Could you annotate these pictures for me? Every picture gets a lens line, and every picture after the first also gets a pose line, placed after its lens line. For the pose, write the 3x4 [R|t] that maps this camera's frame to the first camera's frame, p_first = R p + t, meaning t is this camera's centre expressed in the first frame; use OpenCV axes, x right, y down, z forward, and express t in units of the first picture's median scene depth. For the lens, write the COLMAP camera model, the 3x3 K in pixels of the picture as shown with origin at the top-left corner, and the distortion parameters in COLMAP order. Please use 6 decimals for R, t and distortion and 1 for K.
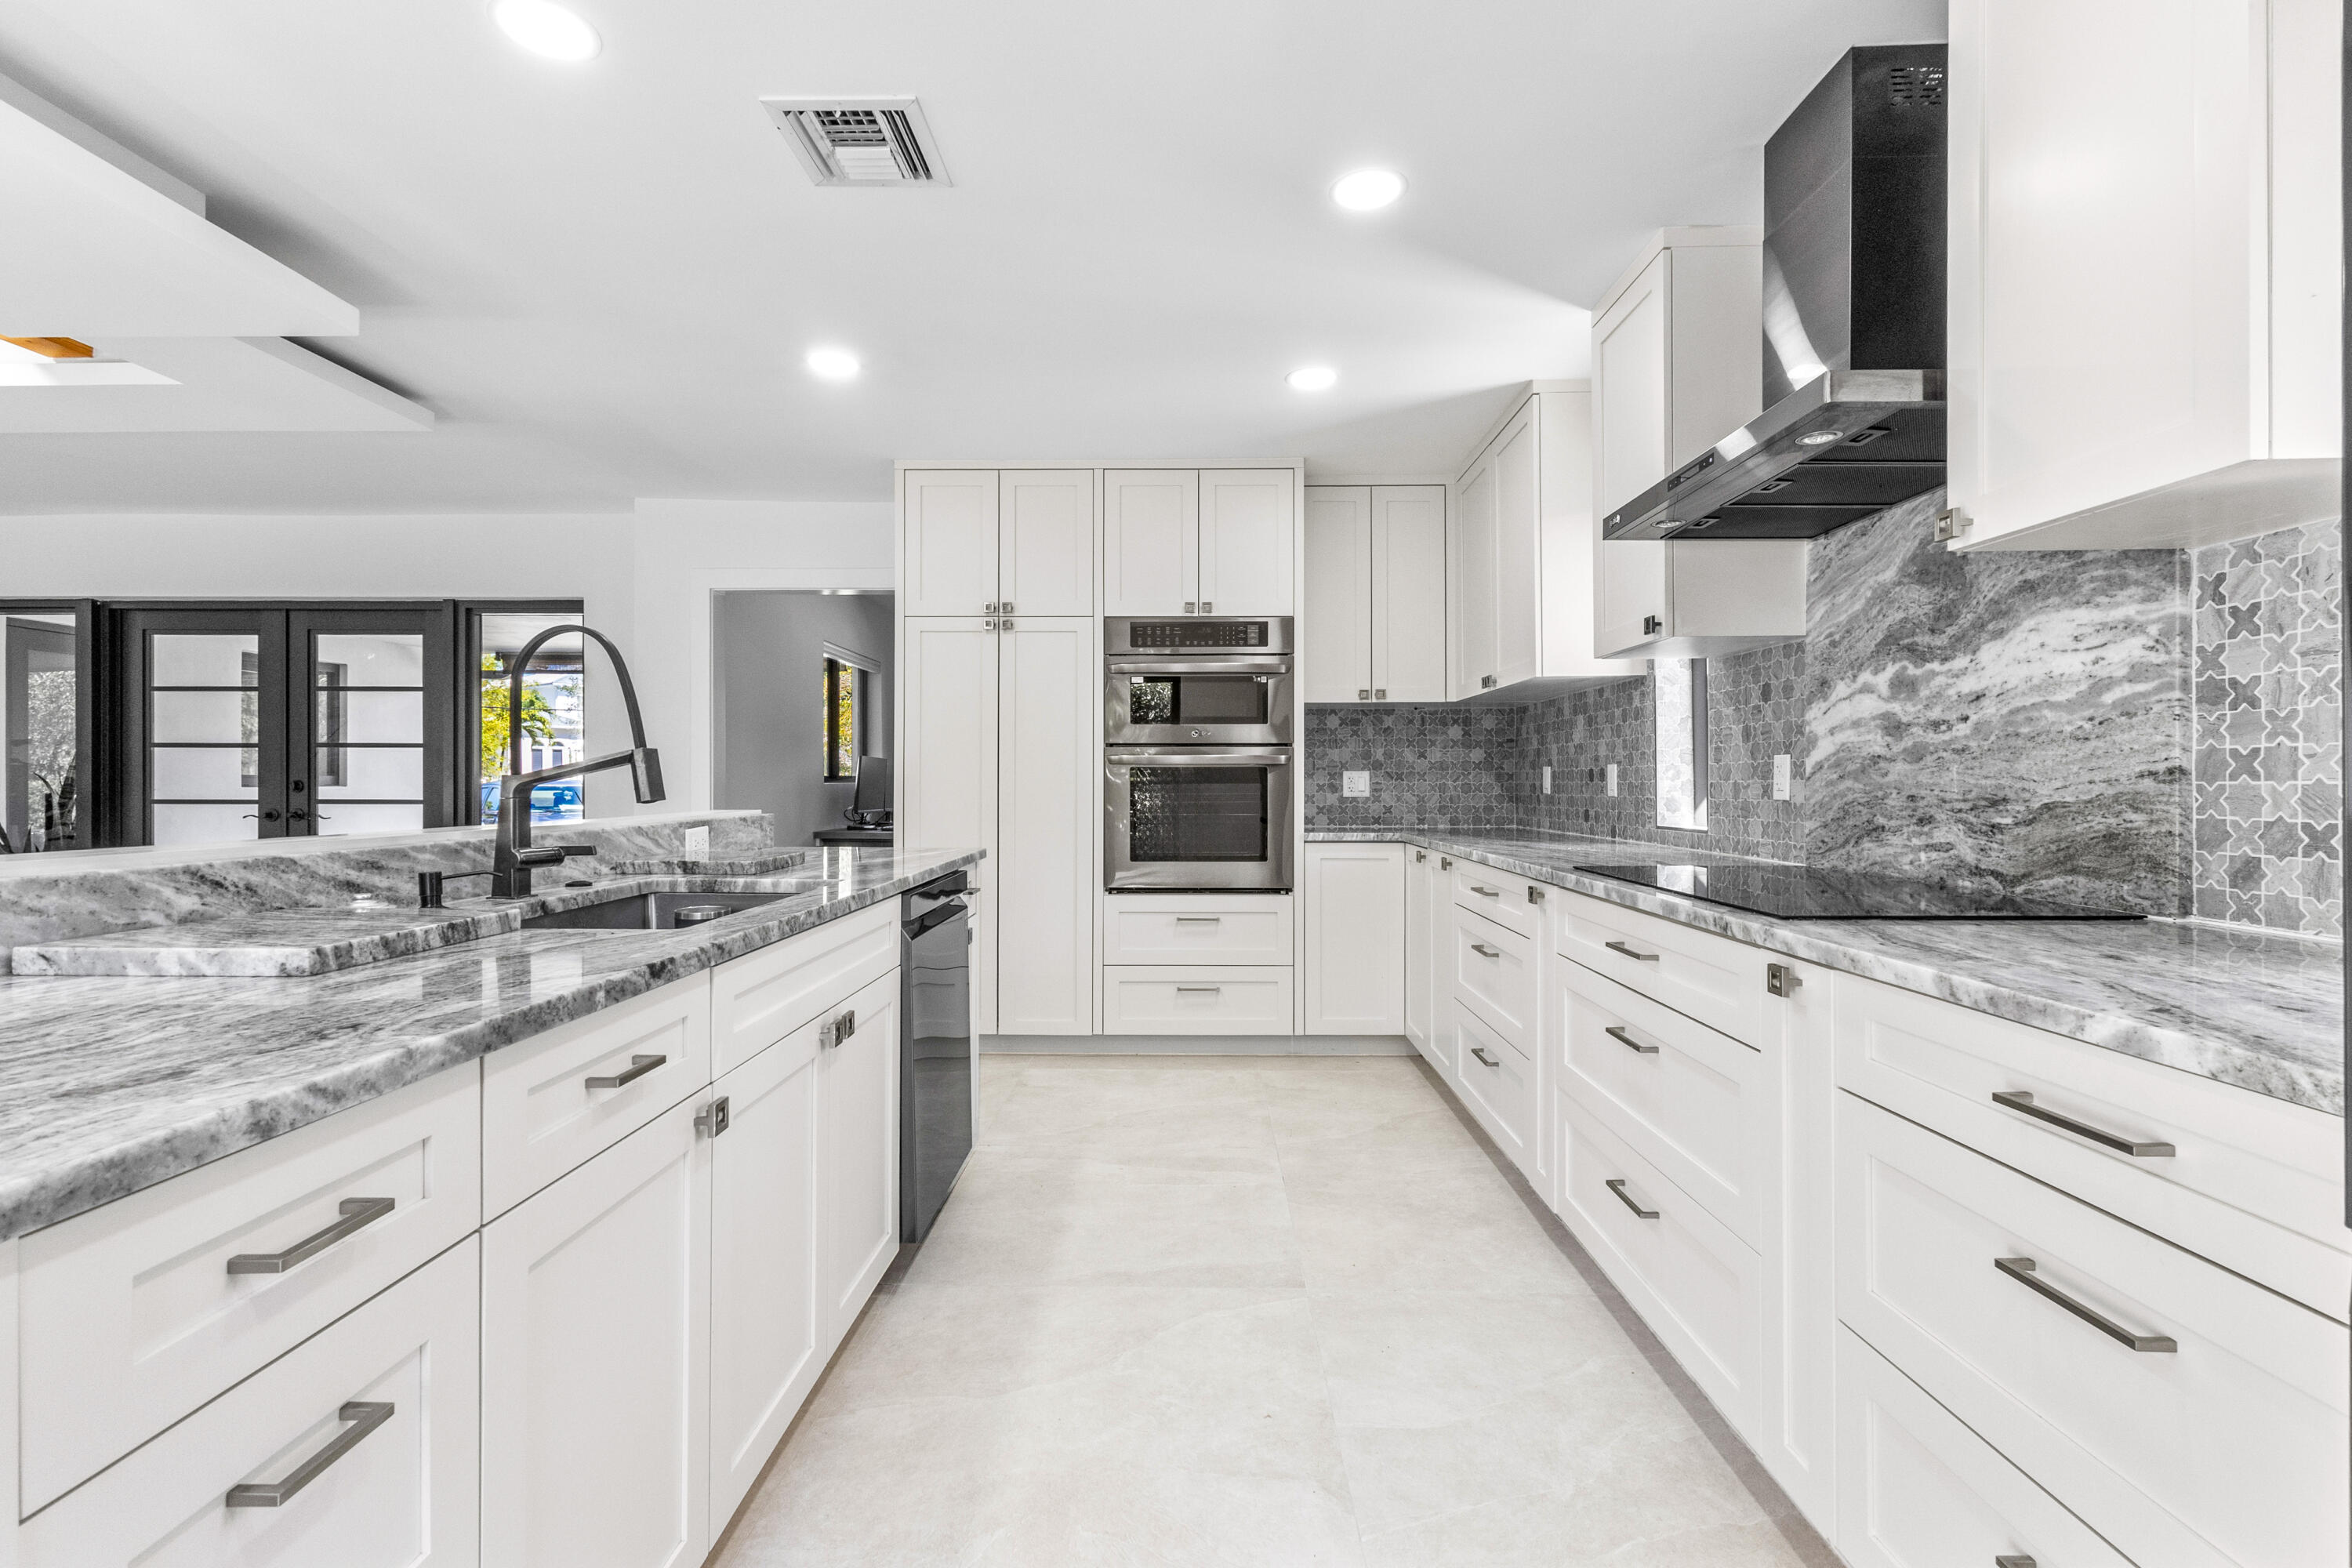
lens RADIAL K [[1081.7, 0, 1170.8], [0, 1081.7, 780.5], [0, 0, 1]] dist [-0.005808, -0.001253]
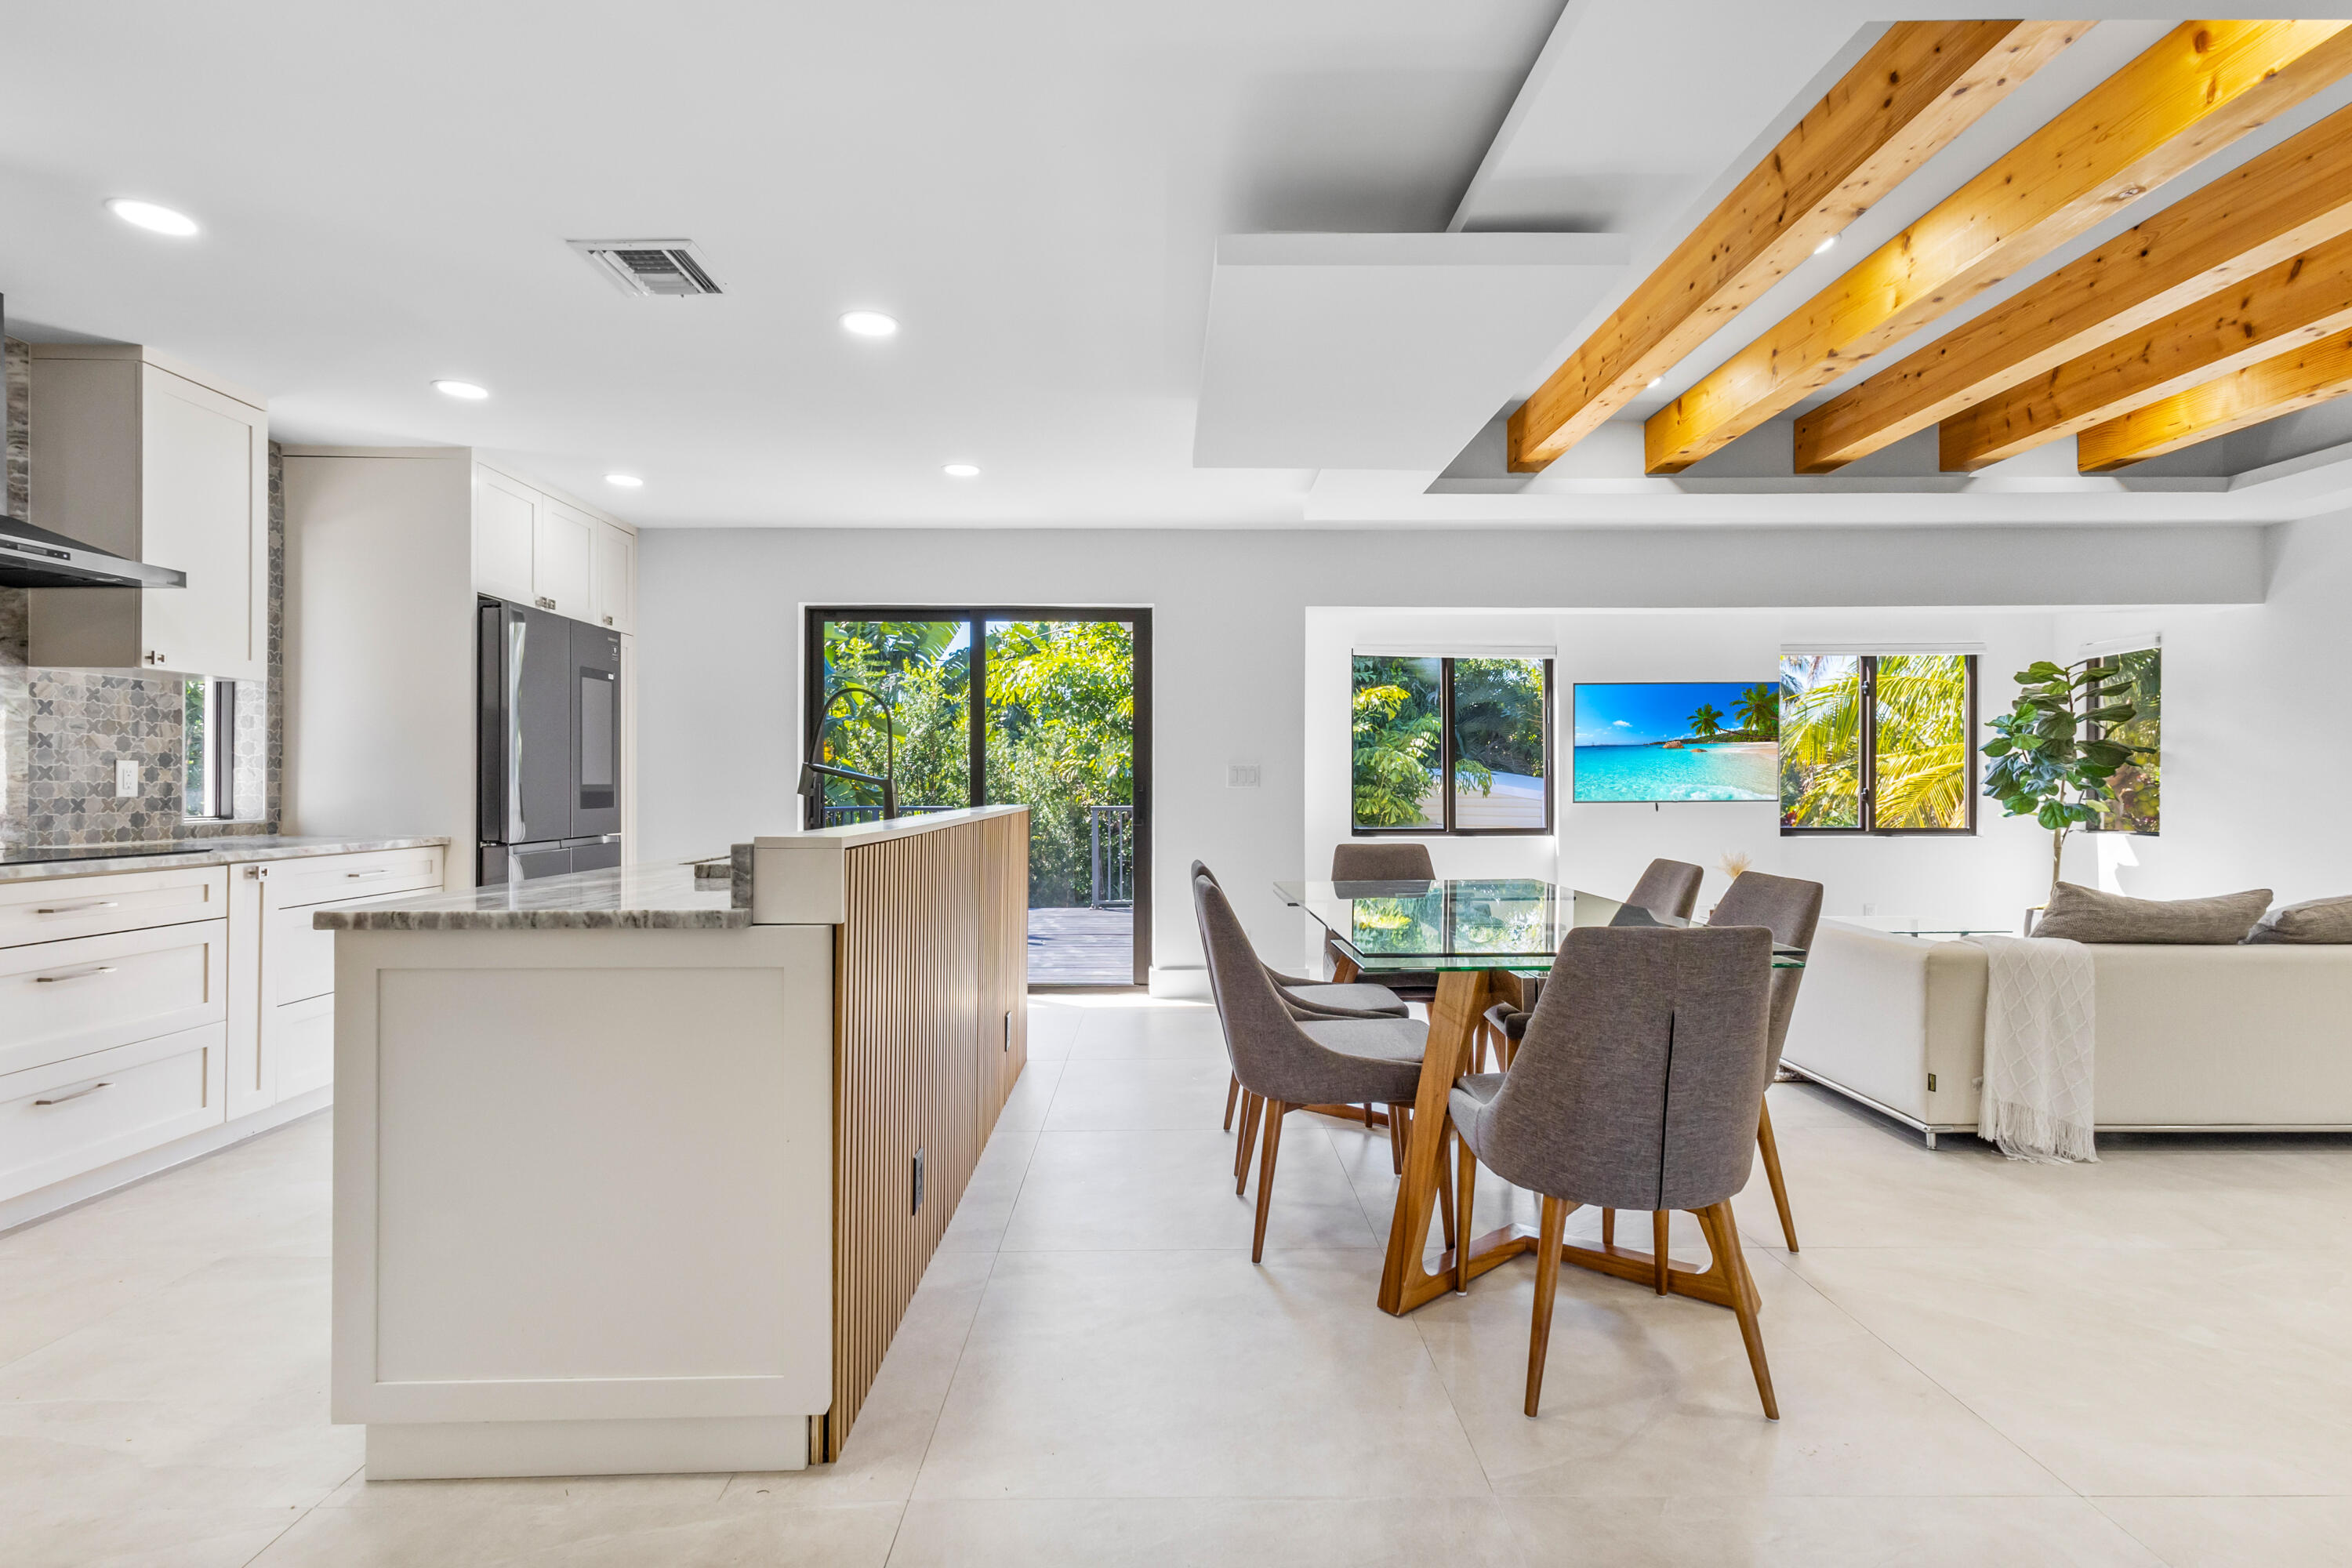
lens RADIAL K [[1081.7, 0, 1175.6], [0, 1081.7, 792.7], [0, 0, 1]] dist [-0.005808, -0.001253]
pose [[-0.998997, 0.001593, -0.044744, -0.840825], [0.001212, 0.999963, 0.008533, 0.006022], [0.044756, 0.008471, -0.998962, 2.301019]]
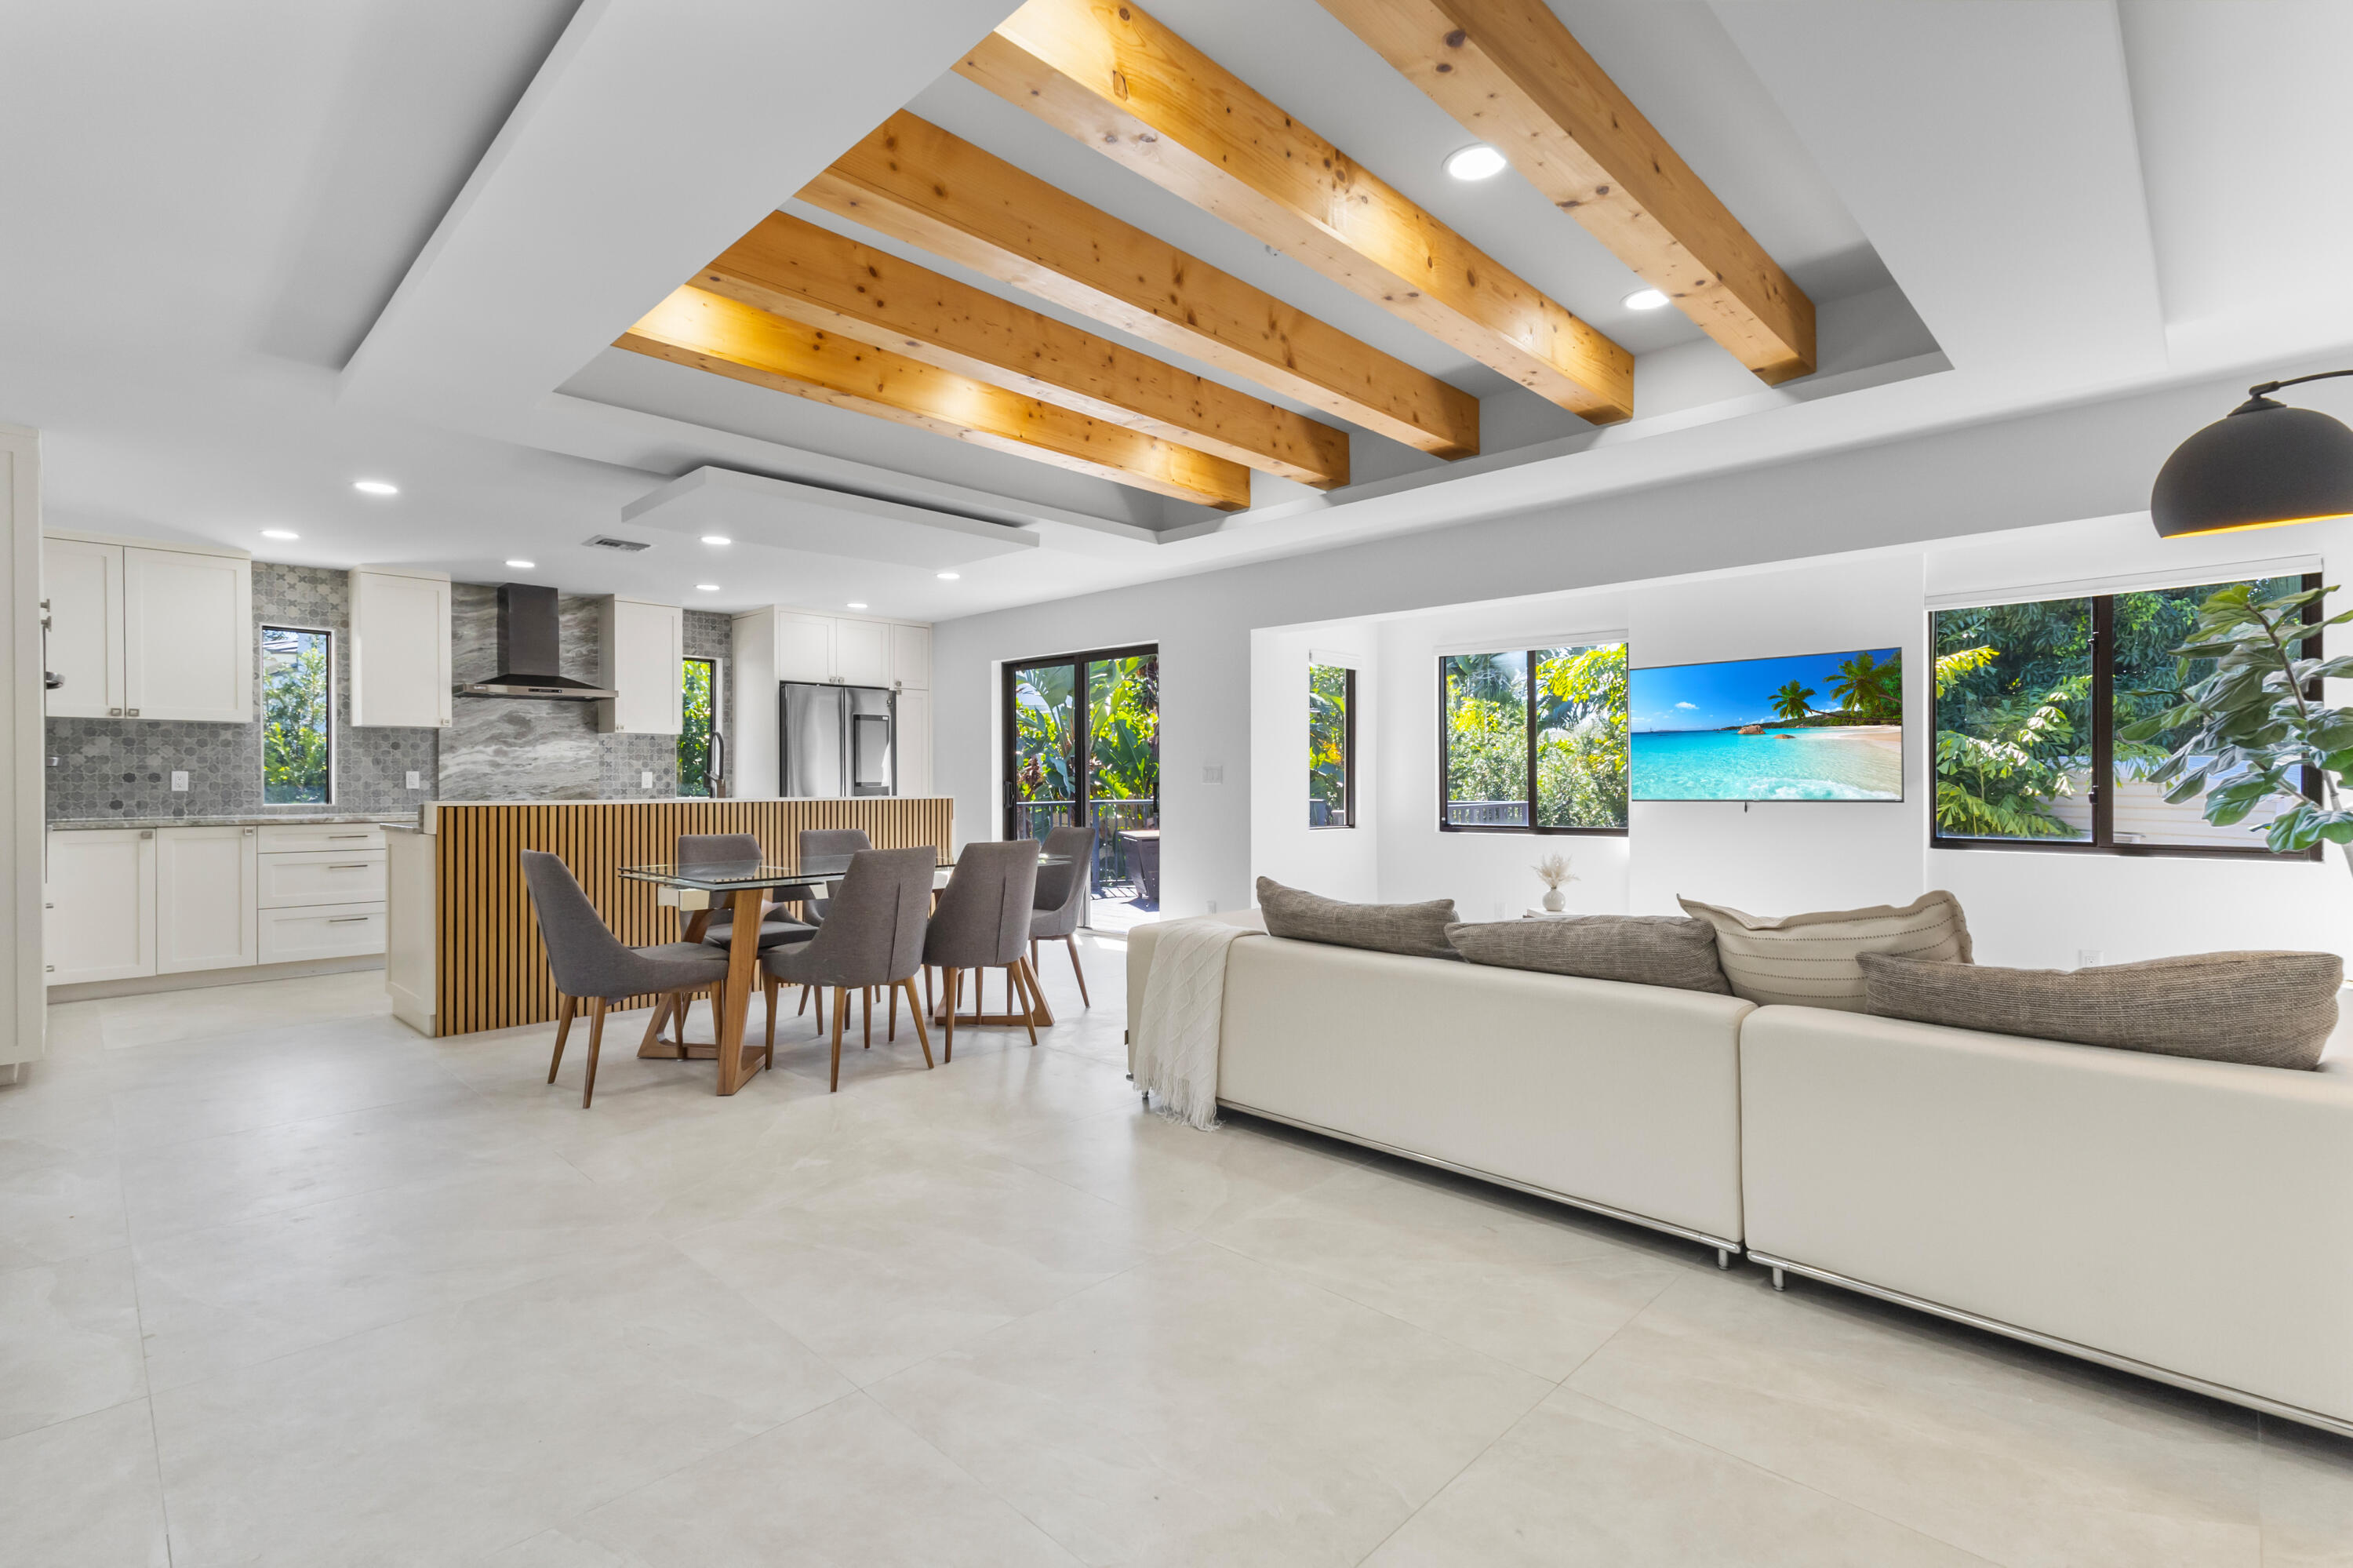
lens RADIAL K [[1082.2, 0, 1175.2], [0, 1082.2, 779.7], [0, 0, 1]] dist [-0.005808, -0.001253]
pose [[-0.738646, 0.004871, 0.674076, -3.161610], [0.003641, 0.999988, -0.003236, 0.014243], [-0.674084, 0.000064, -0.738655, 2.100896]]
